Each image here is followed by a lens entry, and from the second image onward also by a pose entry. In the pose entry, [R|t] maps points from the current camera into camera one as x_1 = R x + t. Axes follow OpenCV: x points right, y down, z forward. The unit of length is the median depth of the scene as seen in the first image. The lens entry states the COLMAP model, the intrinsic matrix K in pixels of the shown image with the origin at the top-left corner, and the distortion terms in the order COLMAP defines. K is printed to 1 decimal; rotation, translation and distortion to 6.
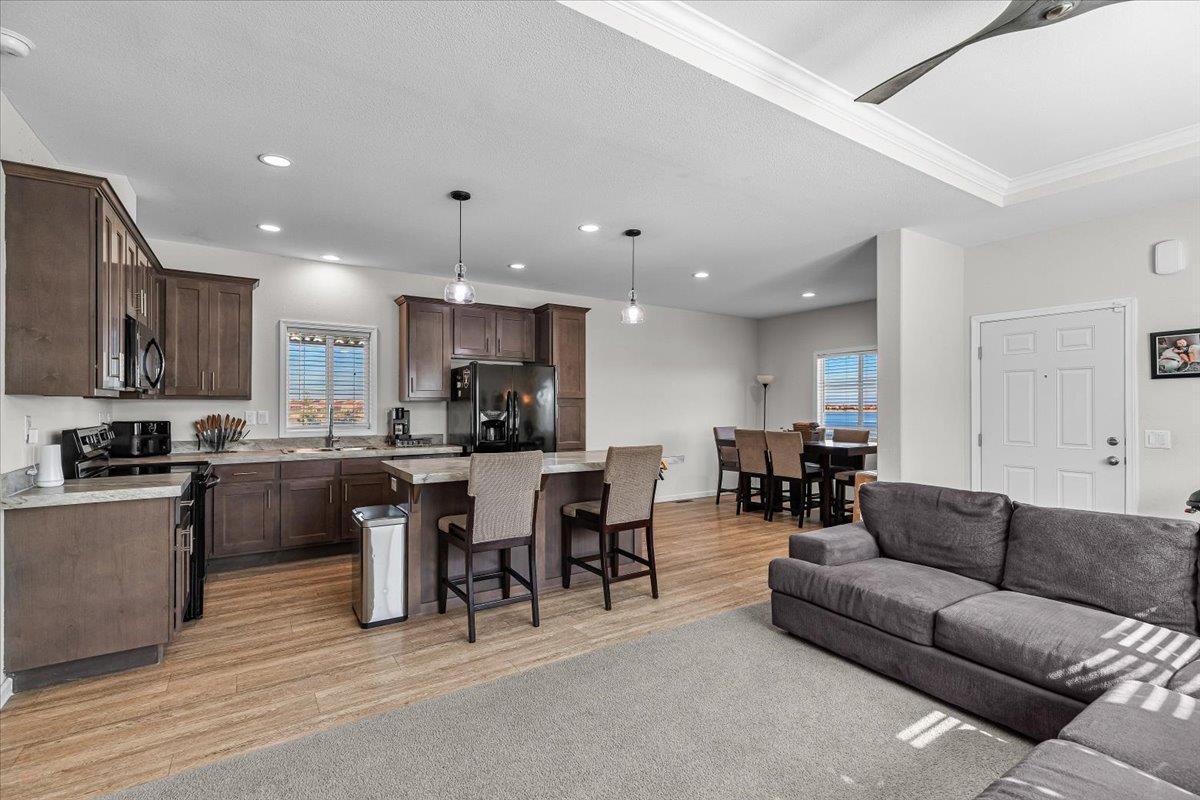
lens RADIAL K [[543.5, 0, 600.4], [0, 543.5, 404.3], [0, 0, 1]] dist [0.001109, -0.000114]
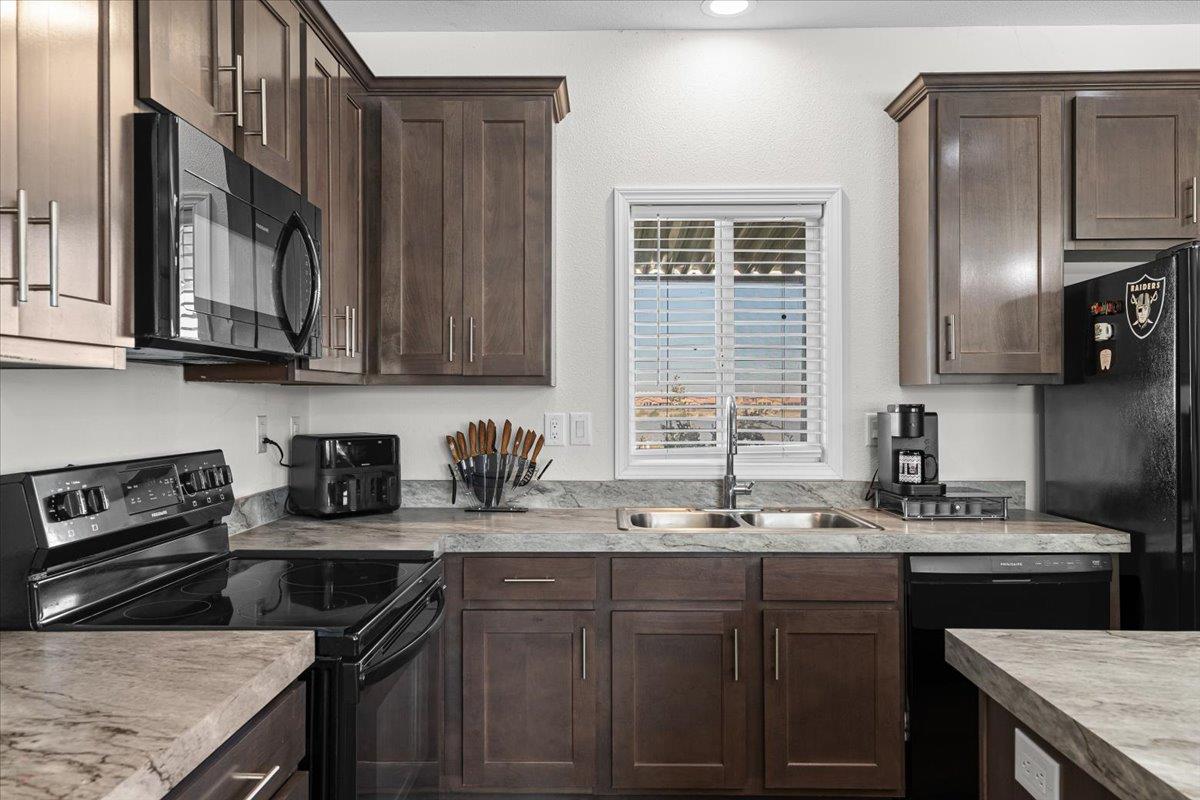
lens RADIAL K [[688.5, 0, 600.6], [0, 688.5, 402.8], [0, 0, 1]] dist [0.015348, -0.000597]
pose [[0.826048, -0.000815, -0.563599, -0.330931], [0.003447, 0.999988, 0.003606, 0.003262], [0.563589, -0.004921, 0.826041, 0.609558]]
